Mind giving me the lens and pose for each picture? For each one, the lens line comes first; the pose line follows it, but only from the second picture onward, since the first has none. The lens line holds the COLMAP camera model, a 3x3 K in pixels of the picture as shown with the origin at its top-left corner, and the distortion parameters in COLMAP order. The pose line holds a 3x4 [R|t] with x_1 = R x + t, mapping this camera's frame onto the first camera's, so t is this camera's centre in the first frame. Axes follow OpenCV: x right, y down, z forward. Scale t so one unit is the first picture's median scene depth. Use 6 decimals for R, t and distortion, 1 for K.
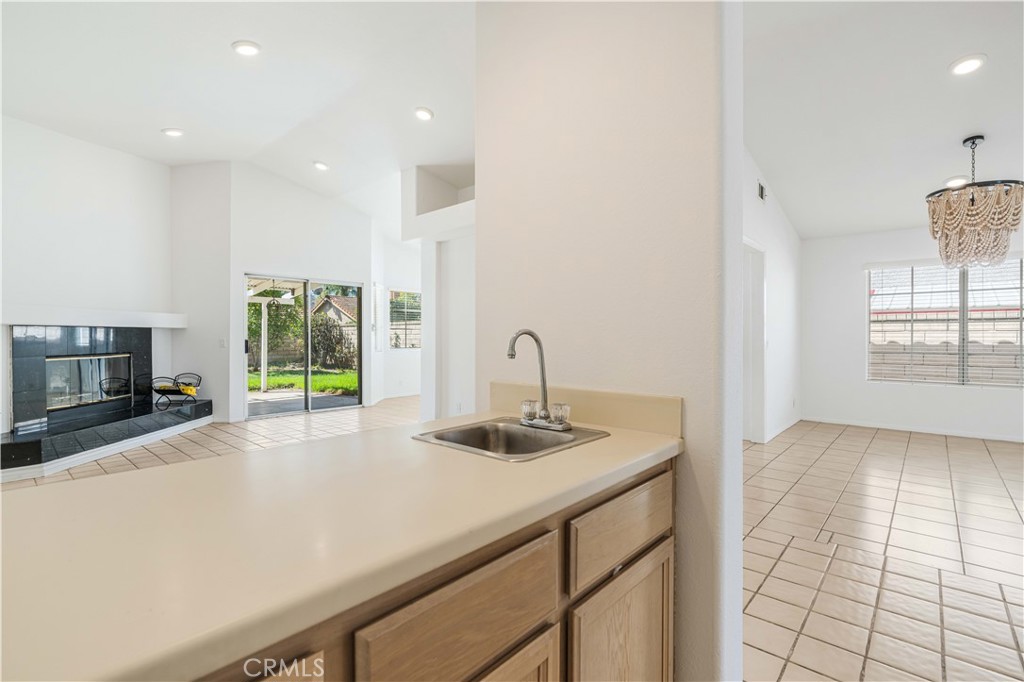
lens RADIAL K [[470.9, 0, 512.0], [0, 470.9, 341.0], [0, 0, 1]] dist [-0.002139, 0.000313]
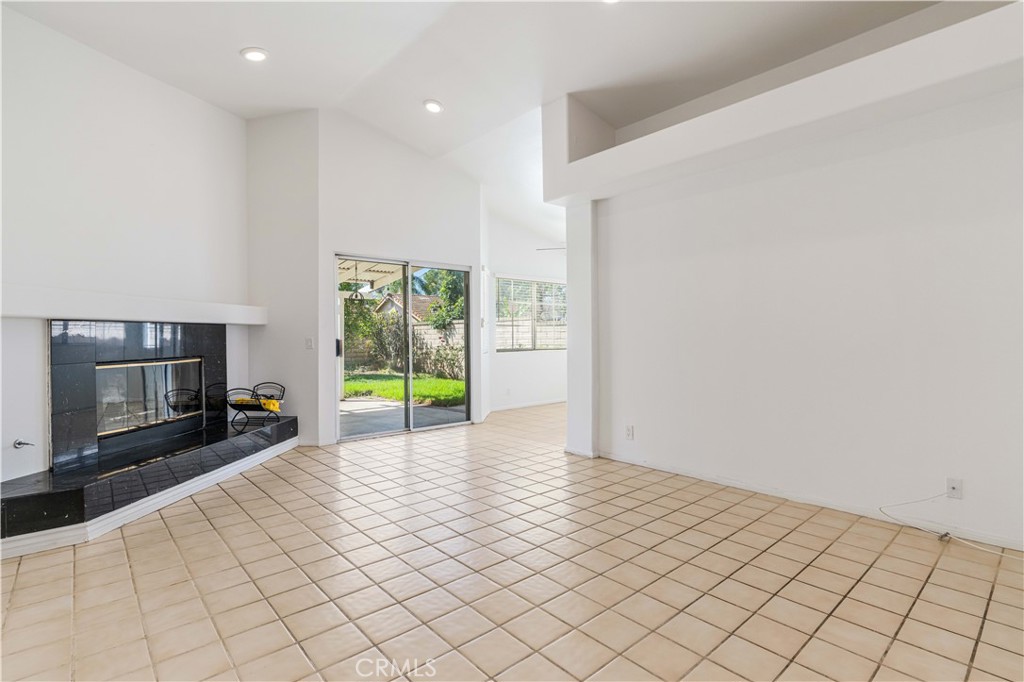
lens RADIAL K [[495.3, 0, 509.7], [0, 495.3, 337.0], [0, 0, 1]] dist [-0.005917, 0.000104]
pose [[0.992975, -0.009334, -0.117958, -0.199660], [0.008386, 0.999928, -0.008526, 0.003613], [0.118030, 0.007477, 0.992982, 0.238144]]
